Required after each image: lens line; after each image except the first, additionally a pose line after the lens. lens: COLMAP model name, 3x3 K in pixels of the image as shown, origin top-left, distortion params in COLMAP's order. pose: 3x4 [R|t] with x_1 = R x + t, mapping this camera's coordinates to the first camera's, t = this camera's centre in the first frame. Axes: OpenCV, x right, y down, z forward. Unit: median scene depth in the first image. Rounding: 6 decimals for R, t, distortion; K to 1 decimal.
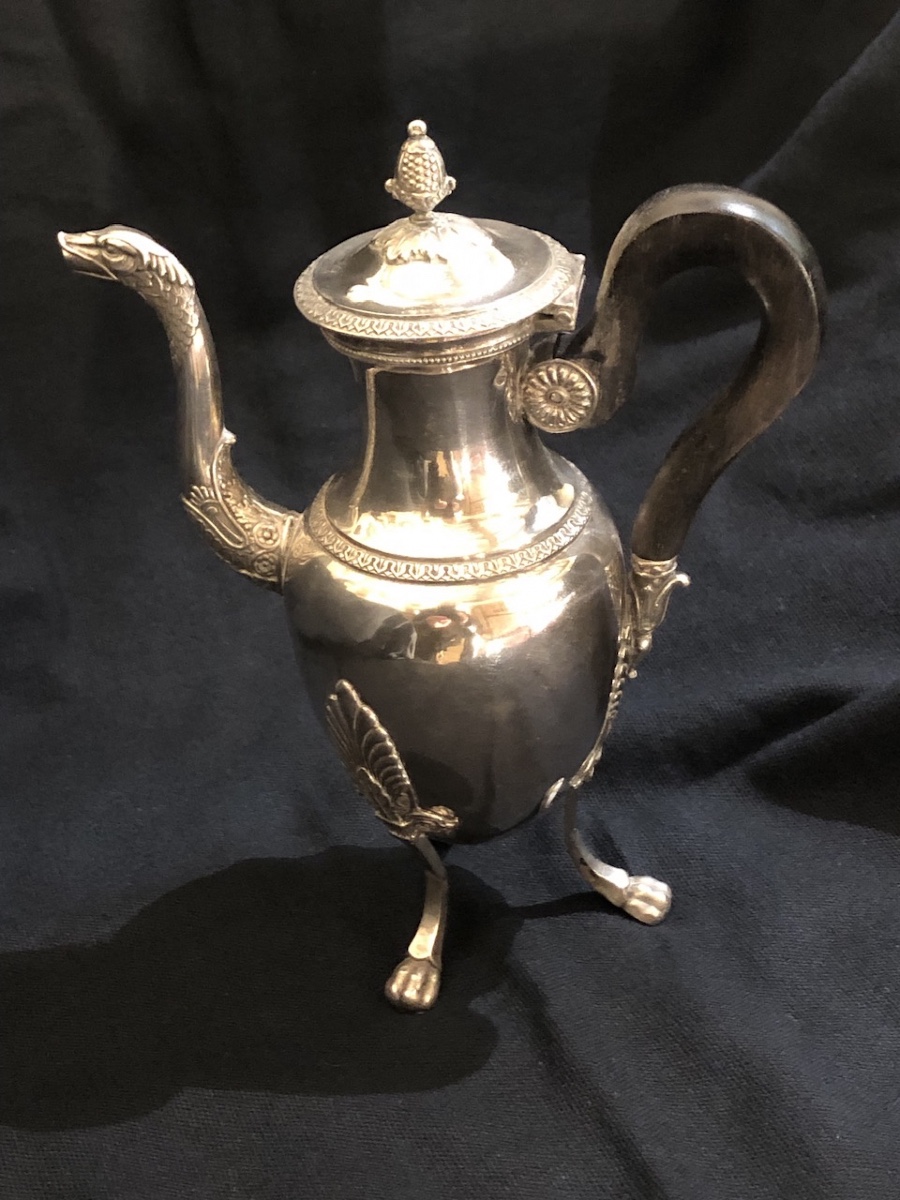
lens RADIAL K [[1935.7, 0, 446.0], [0, 1935.7, 609.3], [0, 0, 1]] dist [0.120821, 0.000000]
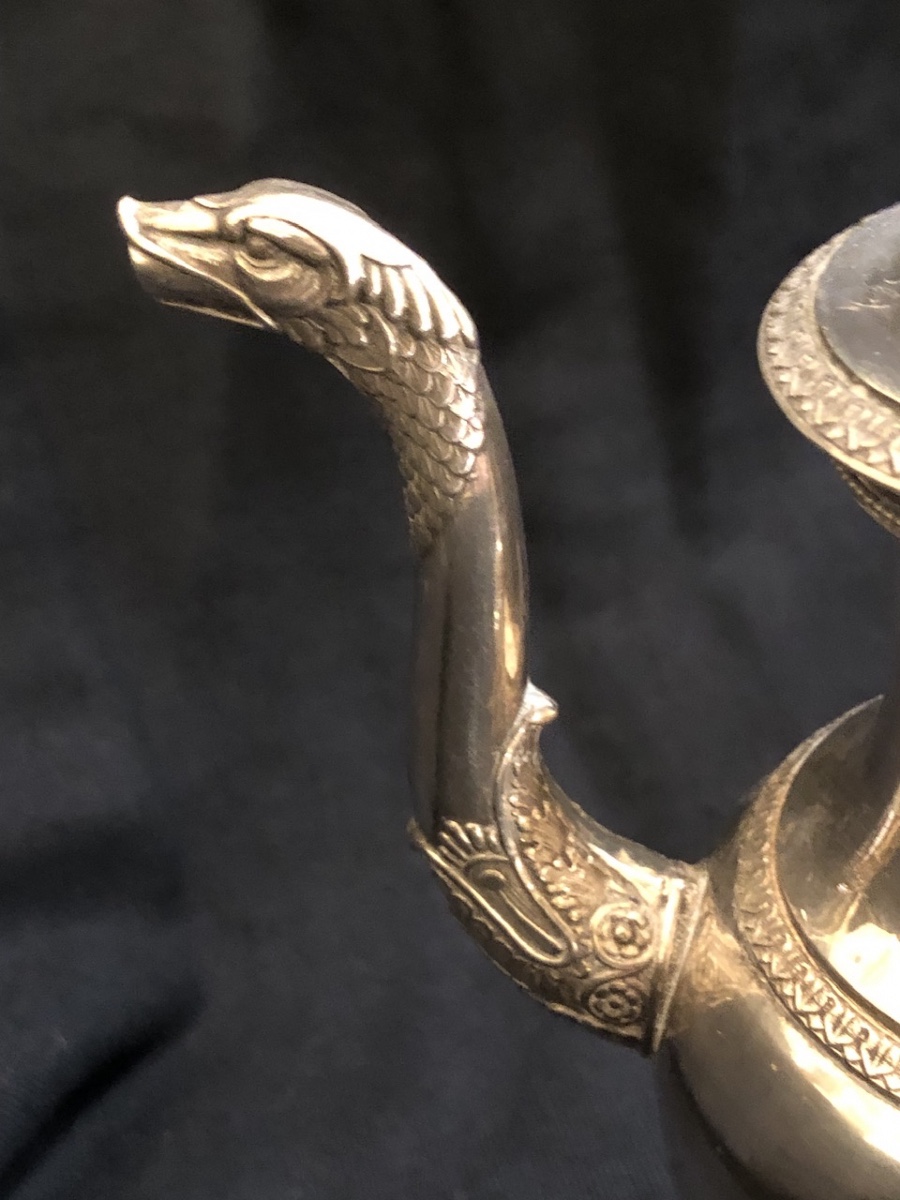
lens RADIAL K [[1935.7, 0, 454.2], [0, 1935.7, 594.8], [0, 0, 1]] dist [0.120821, 0.000000]
pose [[0.997939, 0.015163, -0.062349, -0.108334], [-0.013696, 0.999621, 0.023898, -0.124769], [0.062687, -0.022994, 0.997768, 0.618631]]
